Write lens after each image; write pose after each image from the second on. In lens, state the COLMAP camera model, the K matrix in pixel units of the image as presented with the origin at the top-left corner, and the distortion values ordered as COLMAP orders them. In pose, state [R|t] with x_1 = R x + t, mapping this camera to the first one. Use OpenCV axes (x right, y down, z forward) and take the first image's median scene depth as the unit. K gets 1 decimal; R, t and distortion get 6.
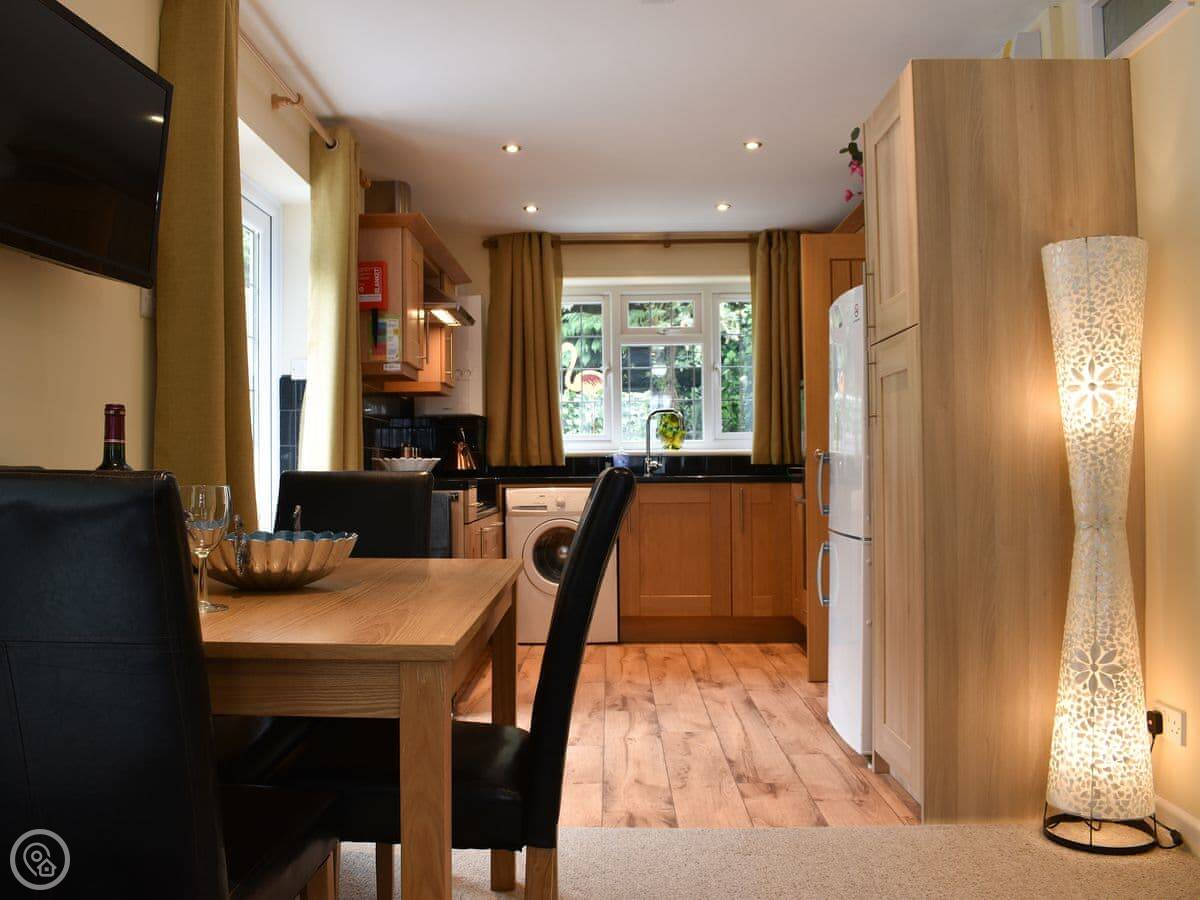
lens RADIAL K [[1051.8, 0, 553.2], [0, 1051.8, 452.8], [0, 0, 1]] dist [-0.090920, 0.010323]
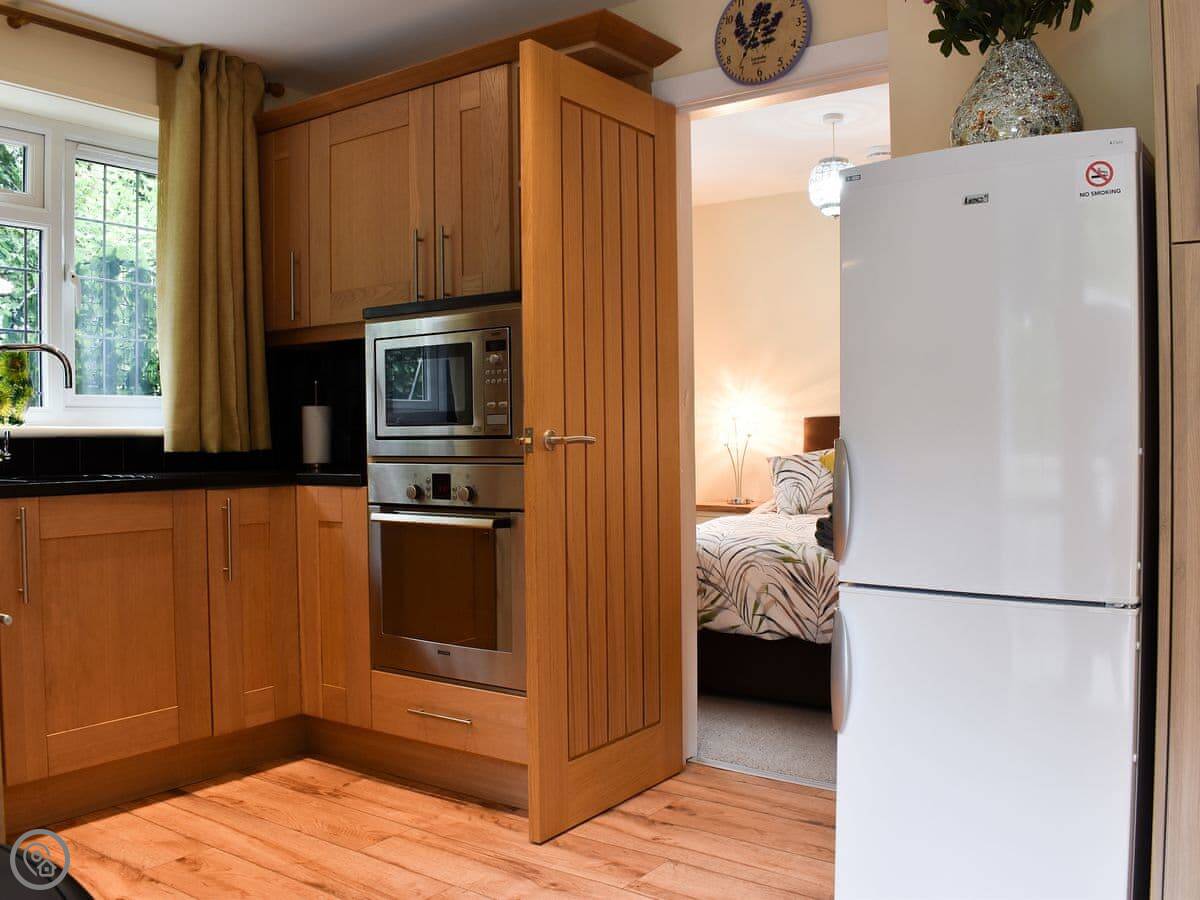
lens RADIAL K [[1051.8, 0, 599.5], [0, 1051.8, 454.4], [0, 0, 1]] dist [-0.090920, 0.010323]
pose [[0.543819, -0.010117, 0.839141, -0.165088], [-0.011568, 0.999742, 0.019550, -0.001677], [-0.839123, -0.020339, 0.543562, 0.546425]]
